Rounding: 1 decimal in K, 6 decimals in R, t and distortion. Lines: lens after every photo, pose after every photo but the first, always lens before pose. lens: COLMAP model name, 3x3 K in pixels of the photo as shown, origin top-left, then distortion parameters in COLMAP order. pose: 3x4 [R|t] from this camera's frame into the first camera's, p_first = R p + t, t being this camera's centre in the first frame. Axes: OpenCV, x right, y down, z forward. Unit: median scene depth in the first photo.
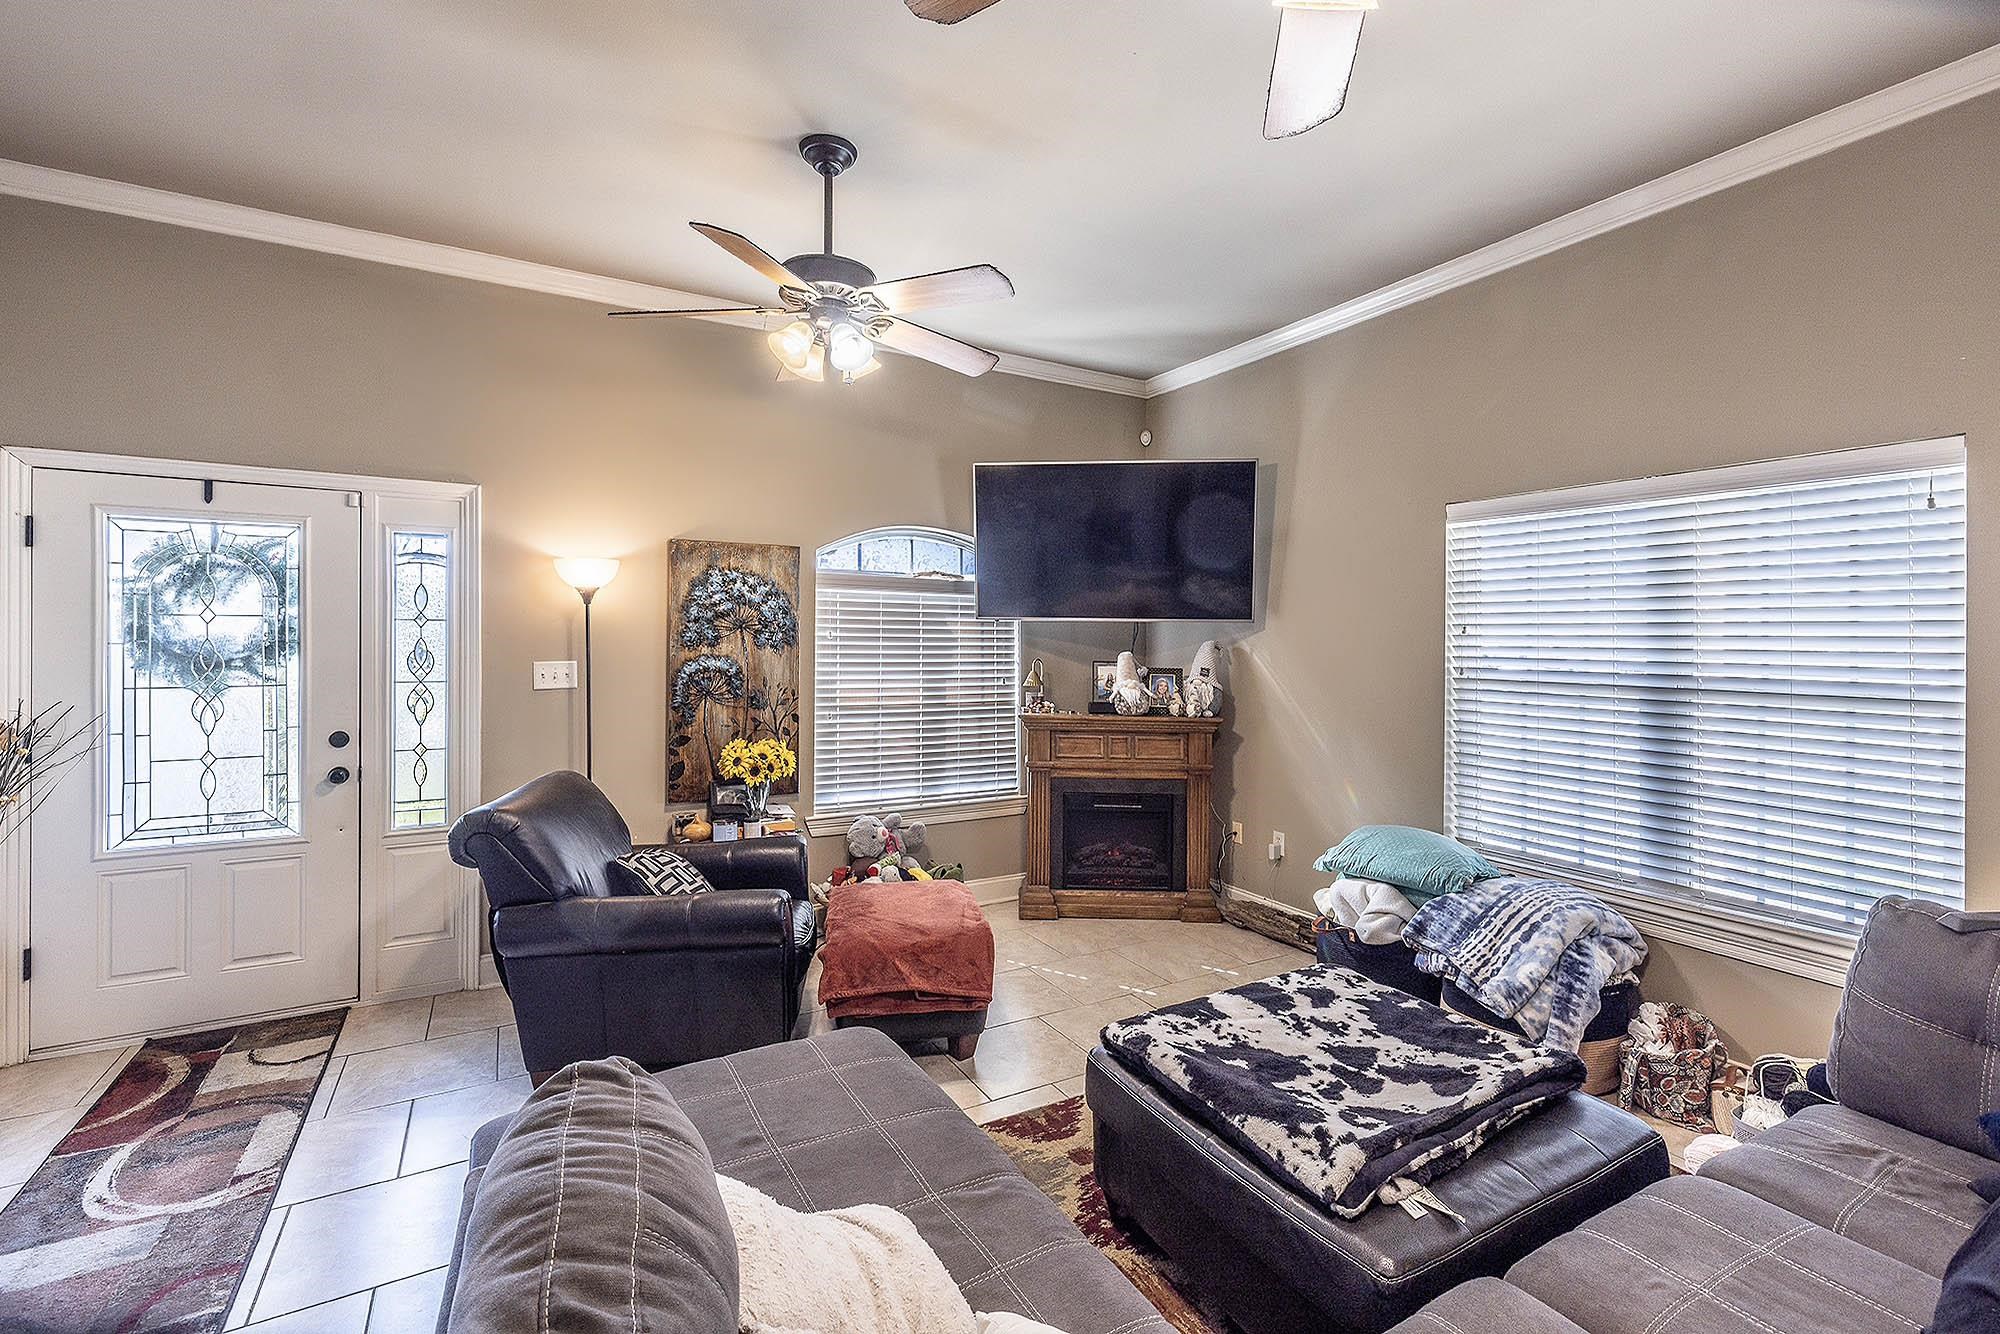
lens RADIAL K [[847.0, 0, 1002.6], [0, 847.0, 646.8], [0, 0, 1]] dist [0.000897, 0.000364]
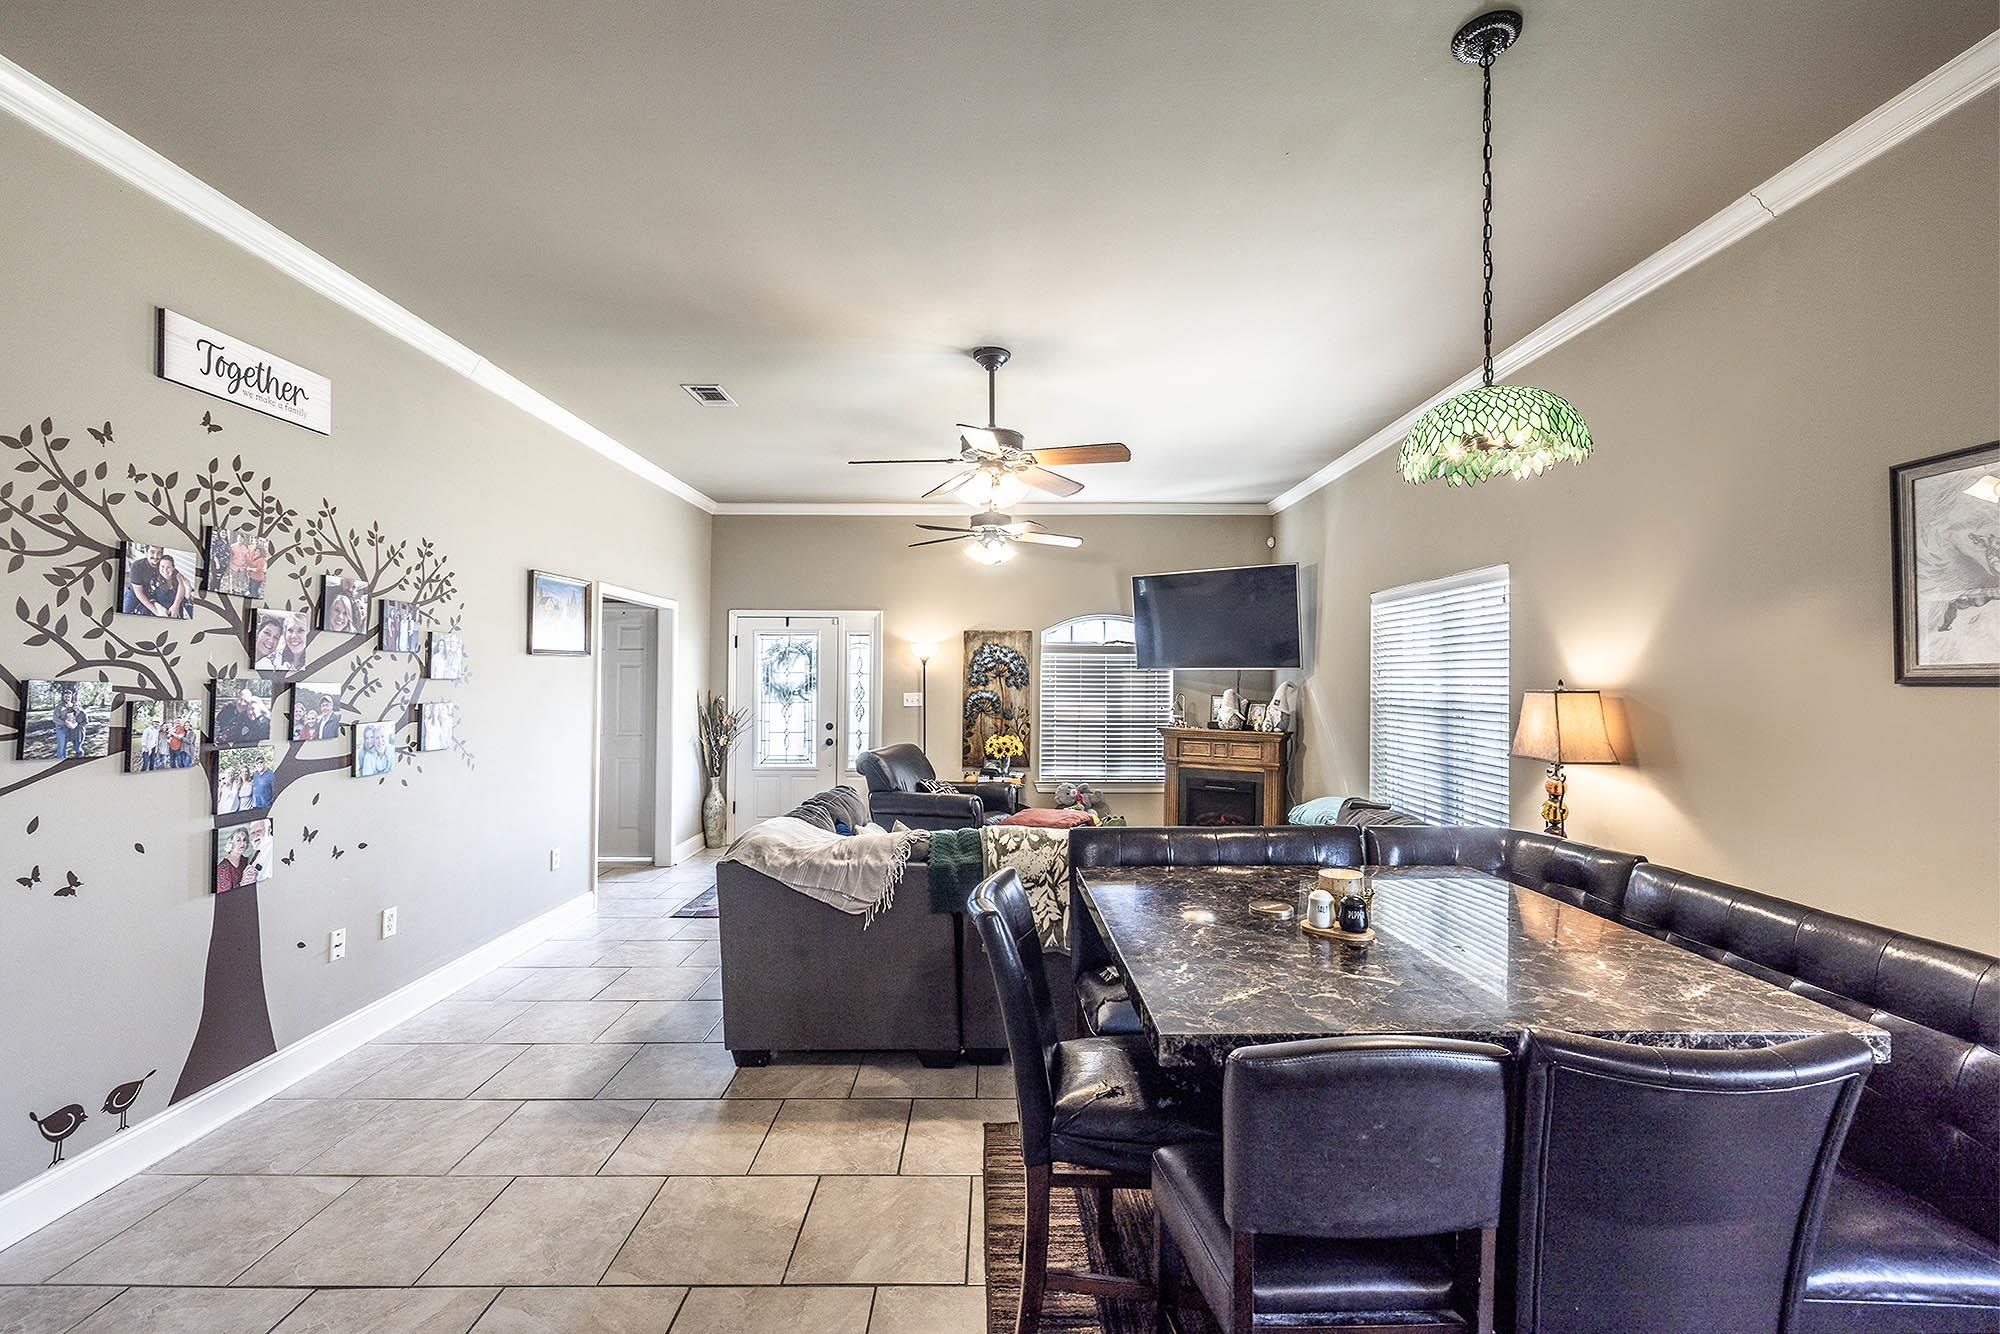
lens RADIAL K [[847.0, 0, 995.8], [0, 847.0, 672.8], [0, 0, 1]] dist [0.000897, 0.000364]
pose [[0.862472, -0.010413, -0.505998, 0.640287], [-0.000926, 0.999754, -0.022154, 0.012361], [0.506105, 0.019576, 0.862250, -0.626907]]
